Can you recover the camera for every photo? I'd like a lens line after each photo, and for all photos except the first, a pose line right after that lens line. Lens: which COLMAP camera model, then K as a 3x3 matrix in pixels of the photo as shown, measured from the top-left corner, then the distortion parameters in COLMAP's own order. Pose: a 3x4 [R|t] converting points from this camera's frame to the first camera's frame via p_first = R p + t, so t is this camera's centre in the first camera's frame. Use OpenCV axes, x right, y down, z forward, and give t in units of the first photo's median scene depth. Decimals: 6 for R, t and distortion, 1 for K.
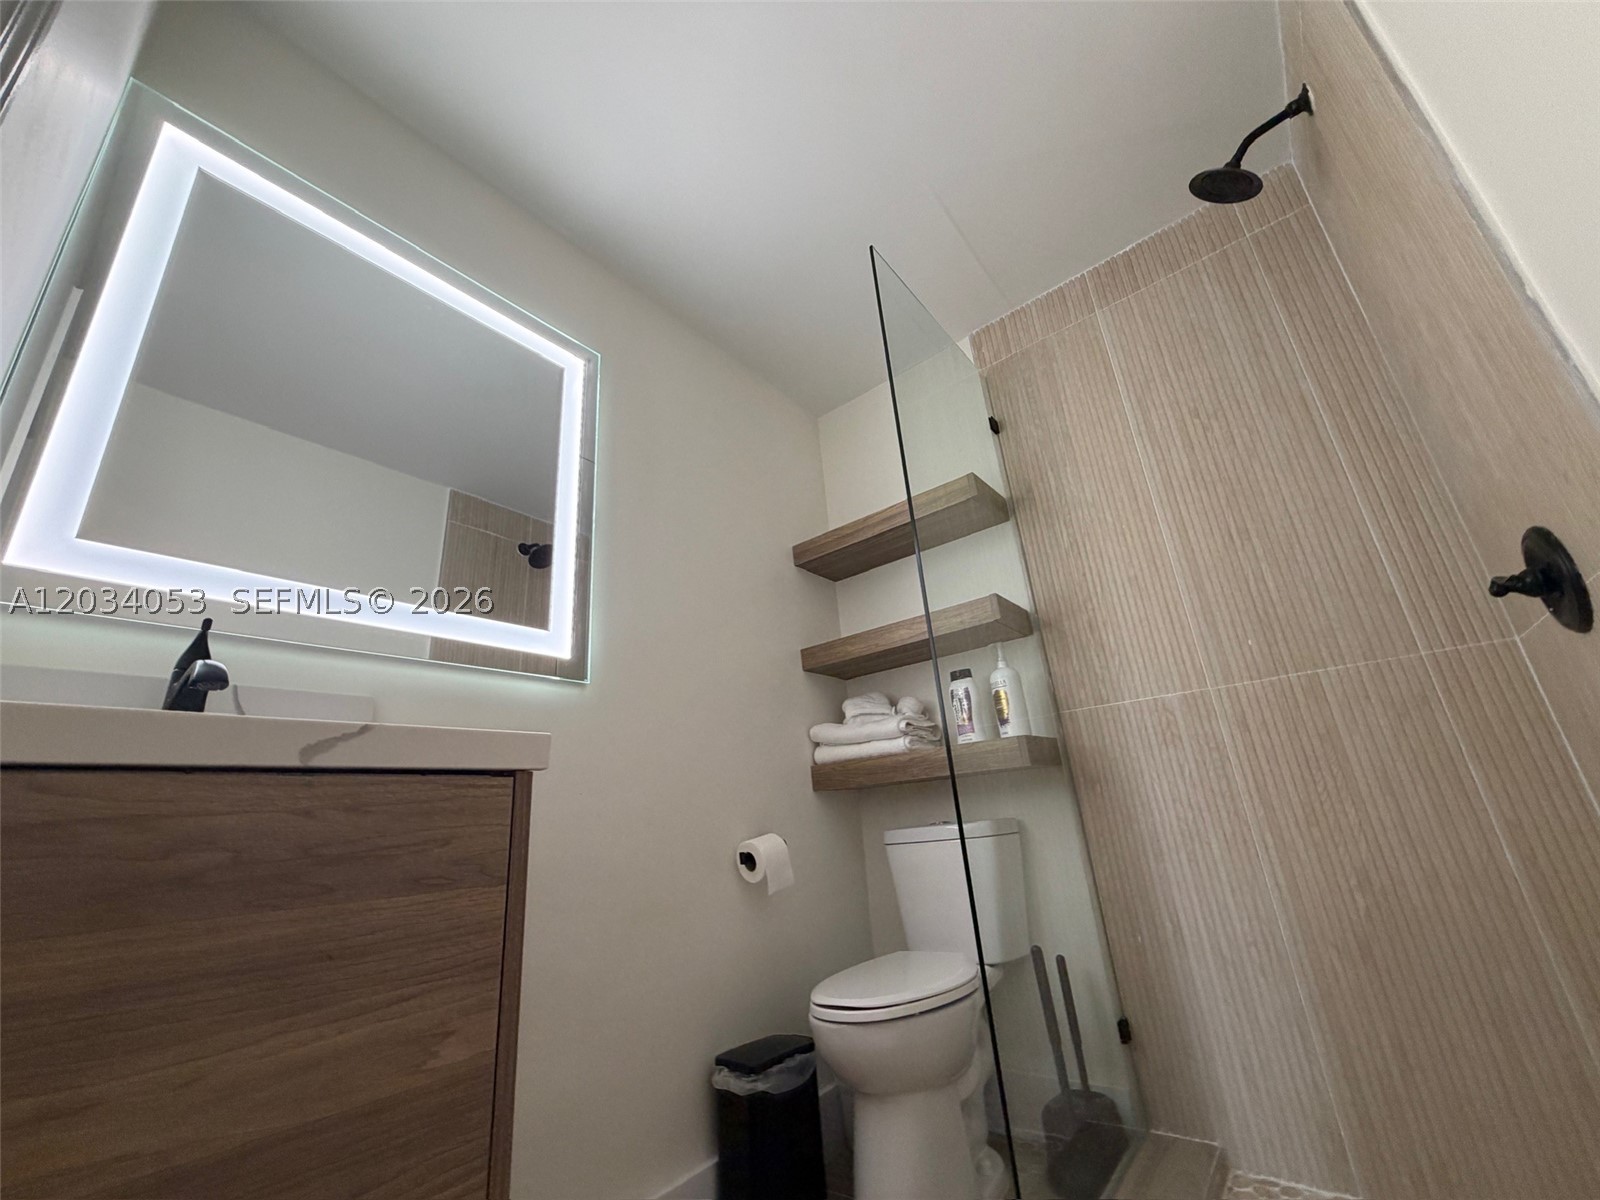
lens RADIAL K [[635.9, 0, 800.0], [0, 635.9, 600.0], [0, 0, 1]] dist [0.001118, -0.000173]
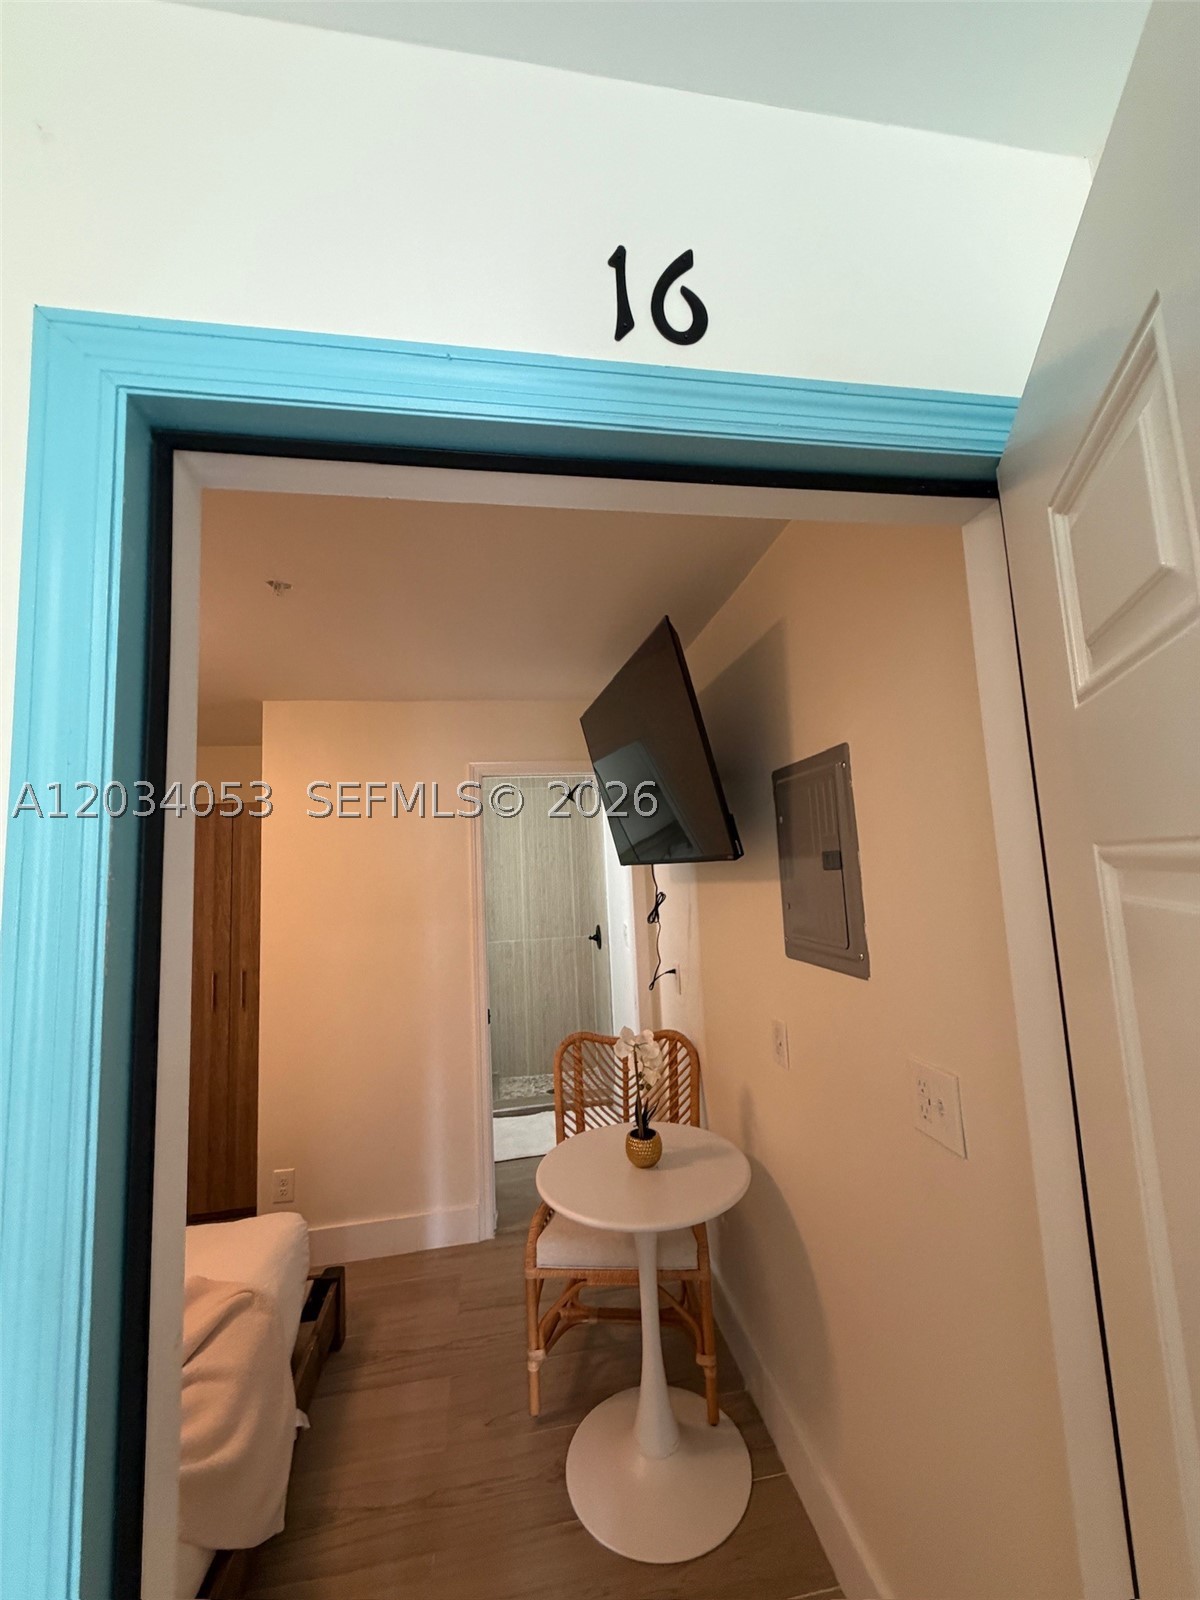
lens RADIAL K [[635.9, 0, 600.0], [0, 635.9, 800.0], [0, 0, 1]] dist [0.001118, -0.000173]
pose [[0.667578, 0.130176, 0.733072, -1.424651], [-0.254342, 0.965238, 0.060215, -0.776516], [-0.699750, -0.226649, 0.677481, -1.173295]]
